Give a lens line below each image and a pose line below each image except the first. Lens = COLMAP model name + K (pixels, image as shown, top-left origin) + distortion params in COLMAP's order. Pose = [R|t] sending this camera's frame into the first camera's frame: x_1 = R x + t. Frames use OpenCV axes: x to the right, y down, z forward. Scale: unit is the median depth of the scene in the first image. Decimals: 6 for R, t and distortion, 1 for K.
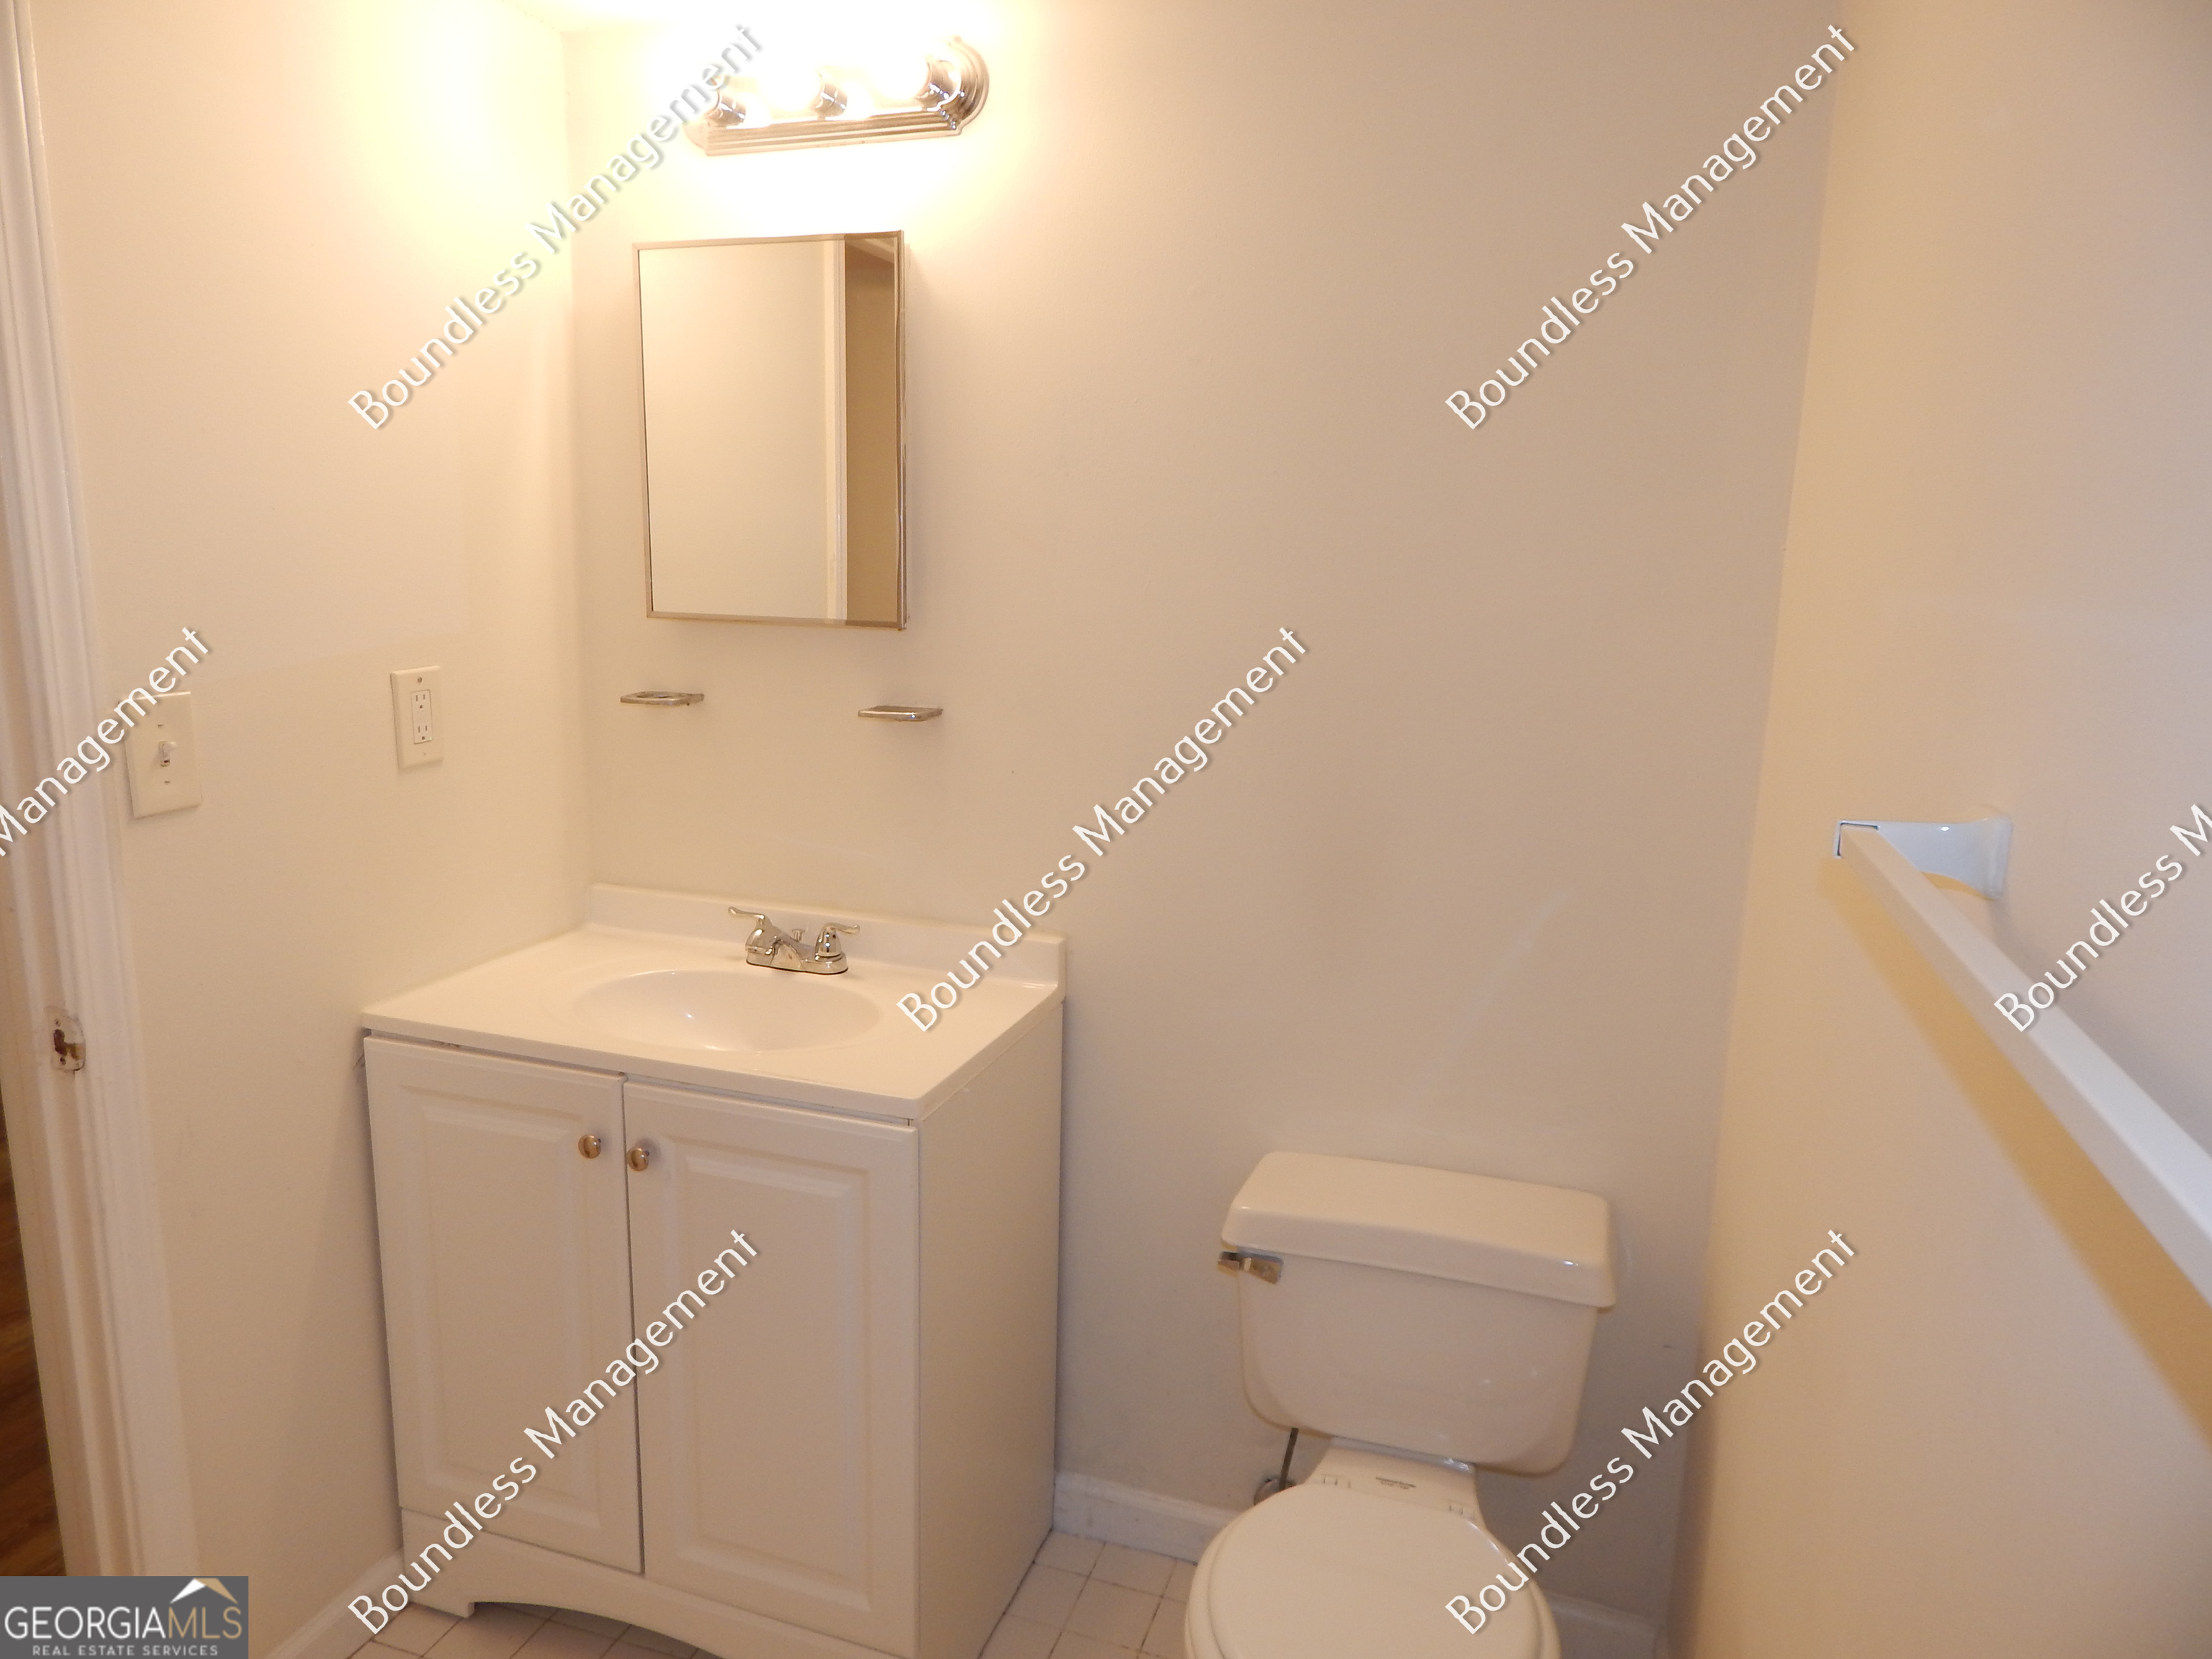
lens RADIAL K [[1467.2, 0, 1106.0], [0, 1467.2, 829.5], [0, 0, 1]] dist [0.009499, -0.013176]
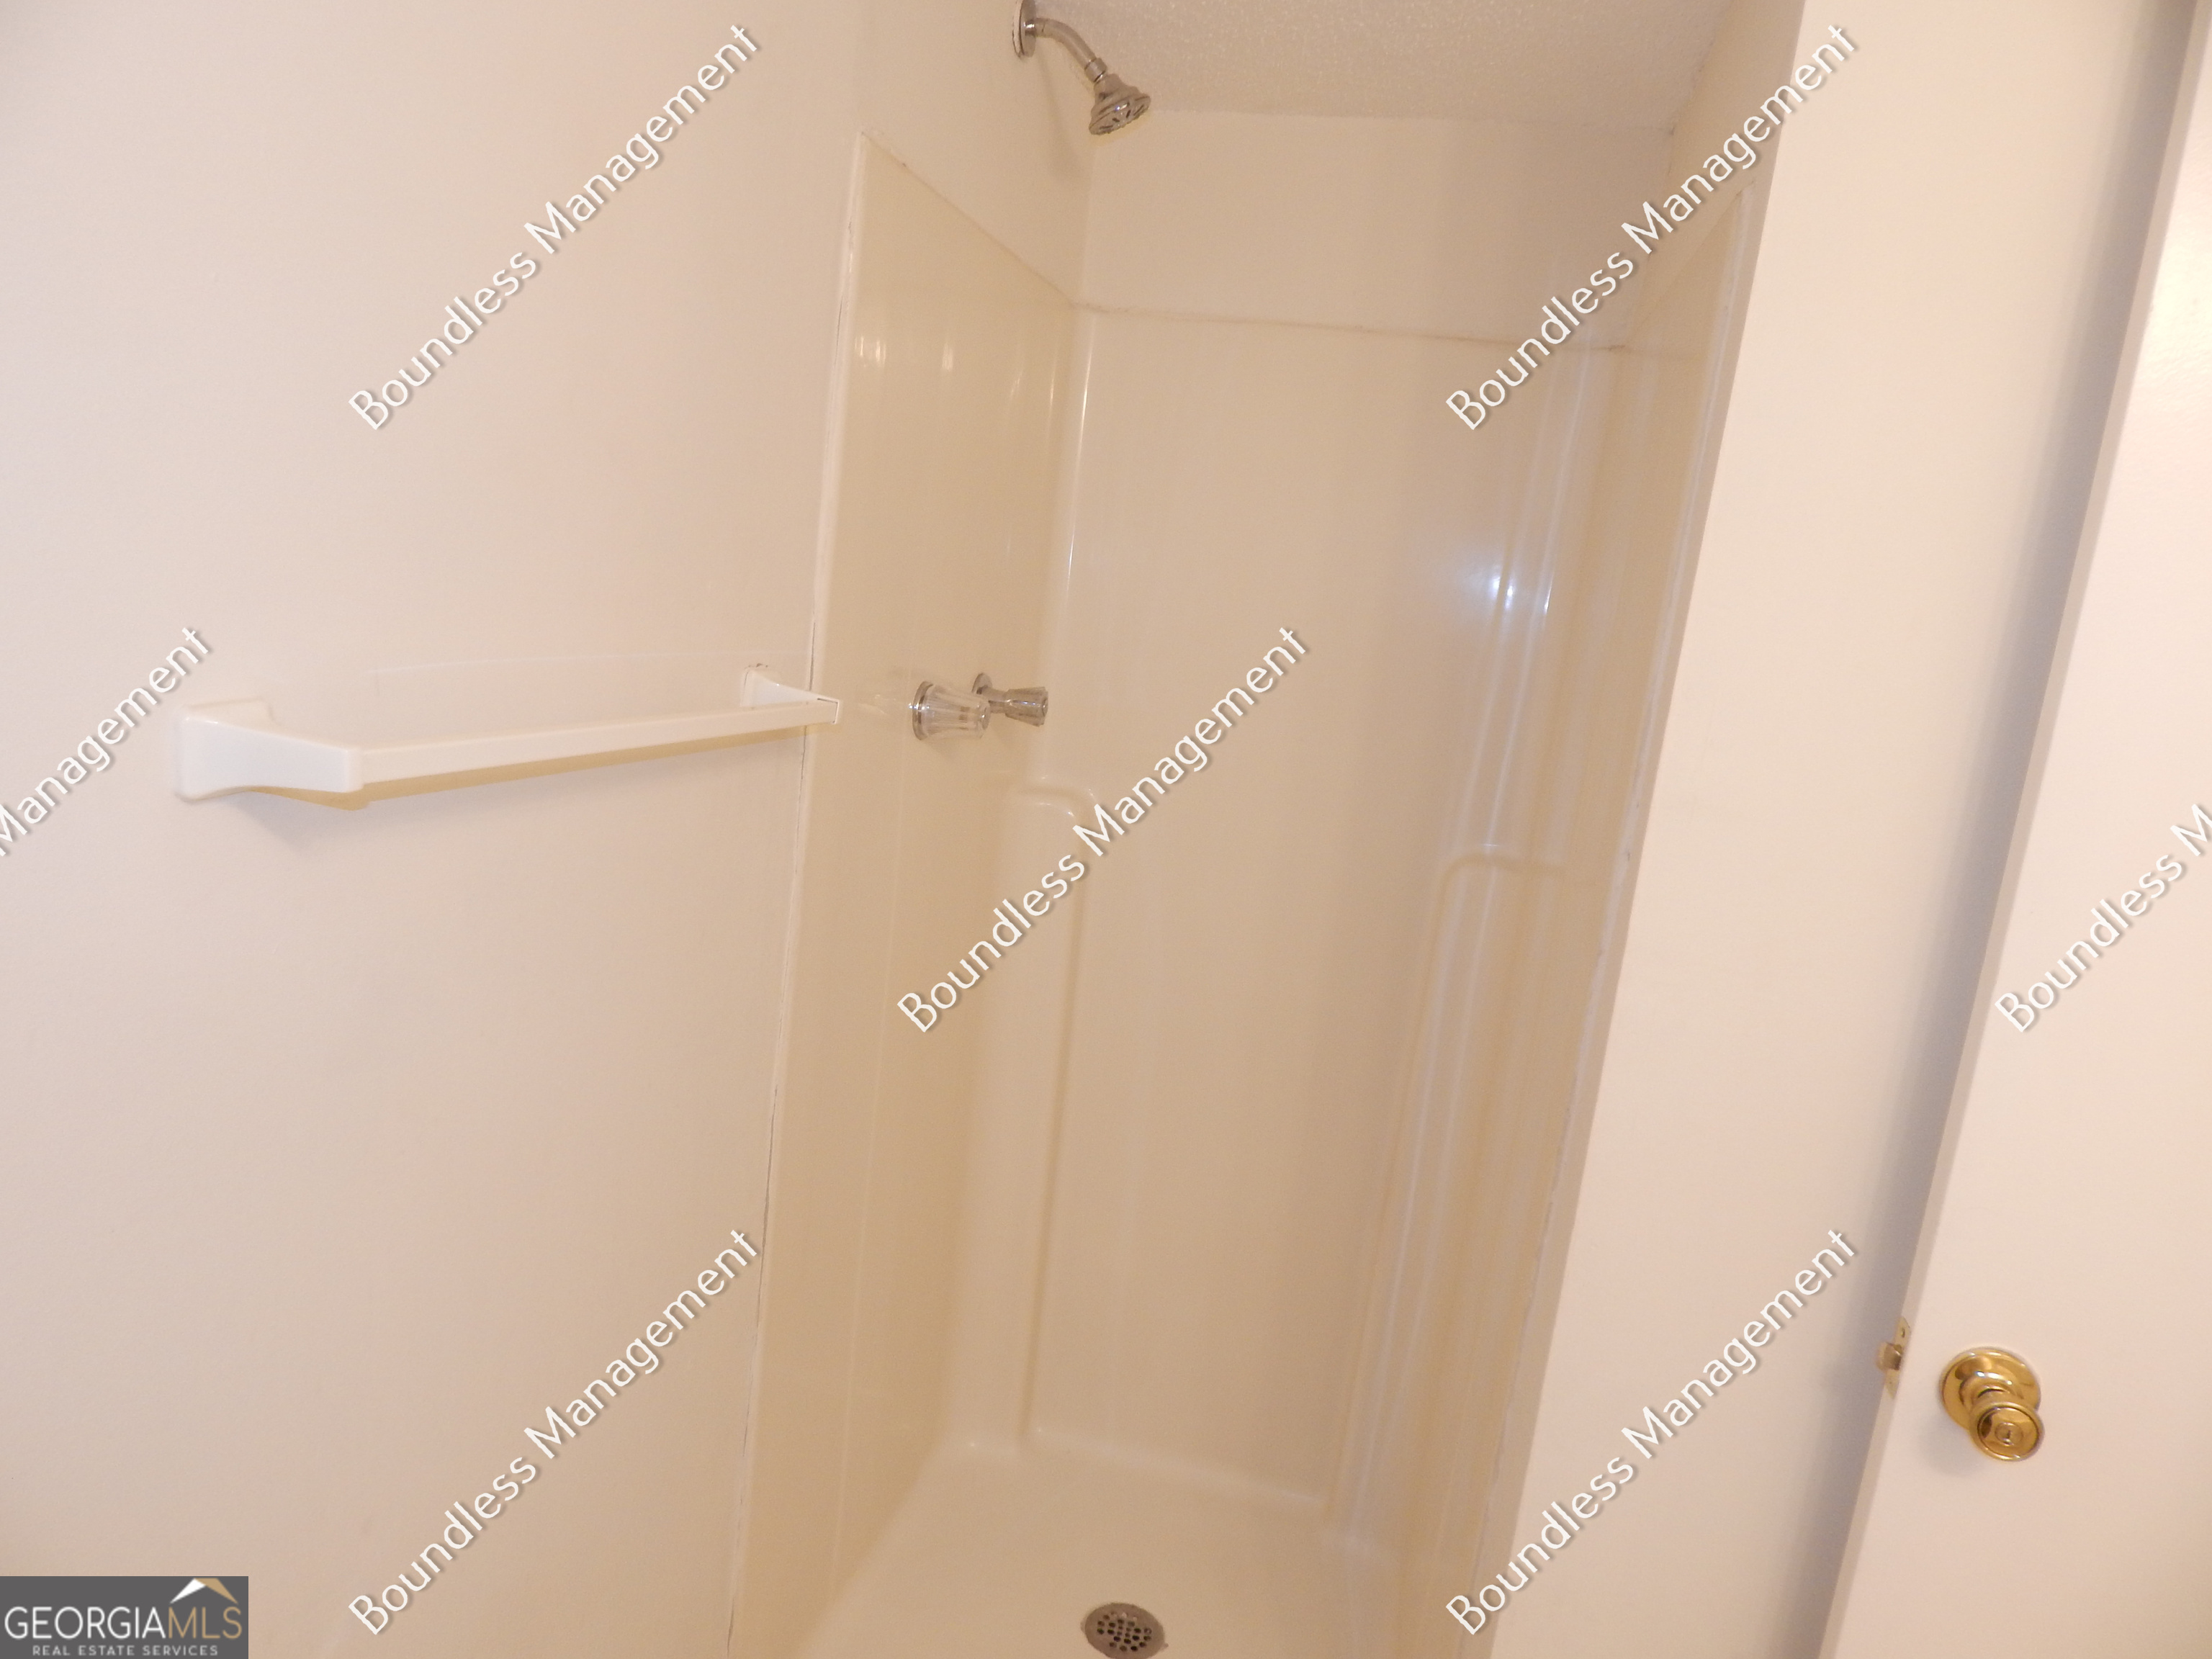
lens RADIAL K [[1467.2, 0, 1106.0], [0, 1467.2, 829.5], [0, 0, 1]] dist [0.009499, -0.013176]
pose [[1.000000, -0.000565, -0.000103, 0.373963], [0.000565, 1.000000, 0.000371, -0.410459], [0.000102, -0.000371, 1.000000, -0.000013]]
